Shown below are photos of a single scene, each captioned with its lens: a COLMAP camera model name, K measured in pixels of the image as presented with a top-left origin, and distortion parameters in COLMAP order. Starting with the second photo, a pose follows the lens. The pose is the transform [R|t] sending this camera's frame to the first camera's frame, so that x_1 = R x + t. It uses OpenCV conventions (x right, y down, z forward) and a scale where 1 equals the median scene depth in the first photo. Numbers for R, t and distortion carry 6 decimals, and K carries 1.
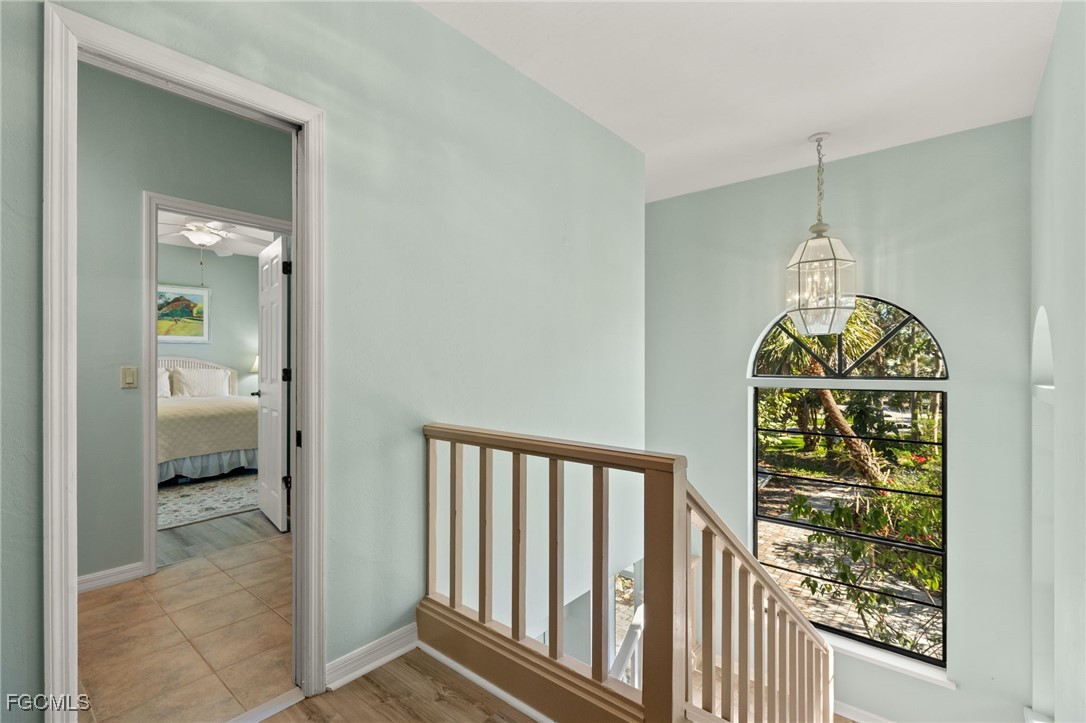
lens RADIAL K [[485.9, 0, 539.7], [0, 485.9, 360.4], [0, 0, 1]] dist [-0.005468, -0.000316]
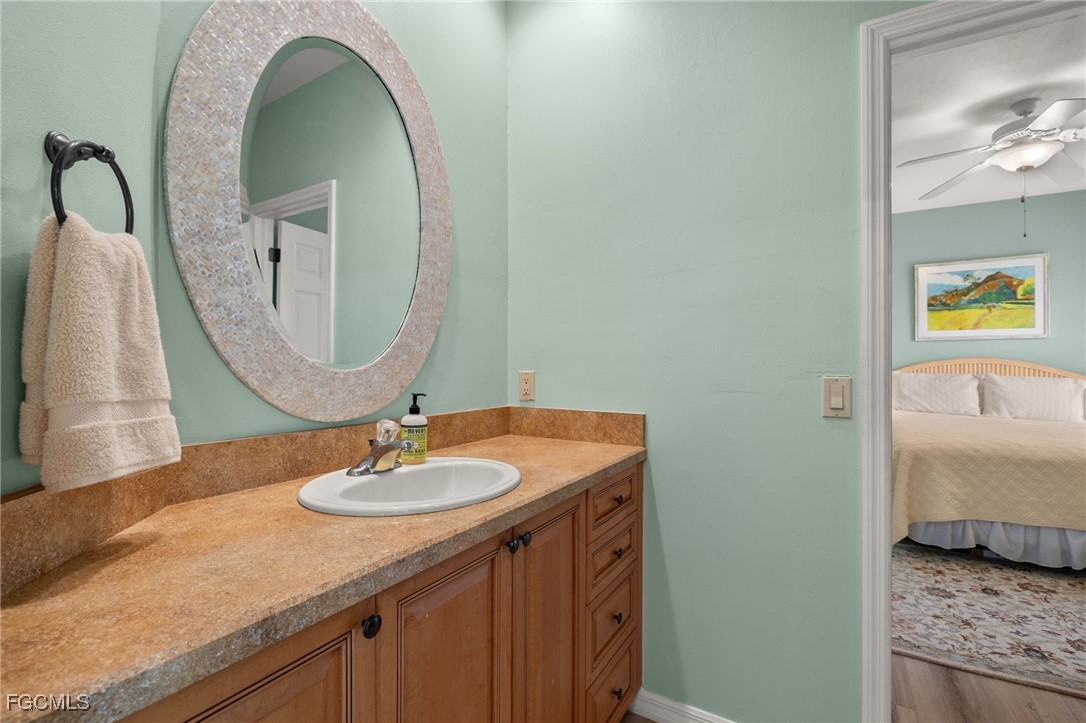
lens RADIAL K [[485.9, 0, 539.4], [0, 485.9, 361.7], [0, 0, 1]] dist [-0.005468, -0.000316]
pose [[0.152238, -0.004895, -0.988332, -0.201196], [0.000343, 0.999988, -0.004900, 0.000141], [0.988344, 0.000407, 0.152237, 0.318211]]
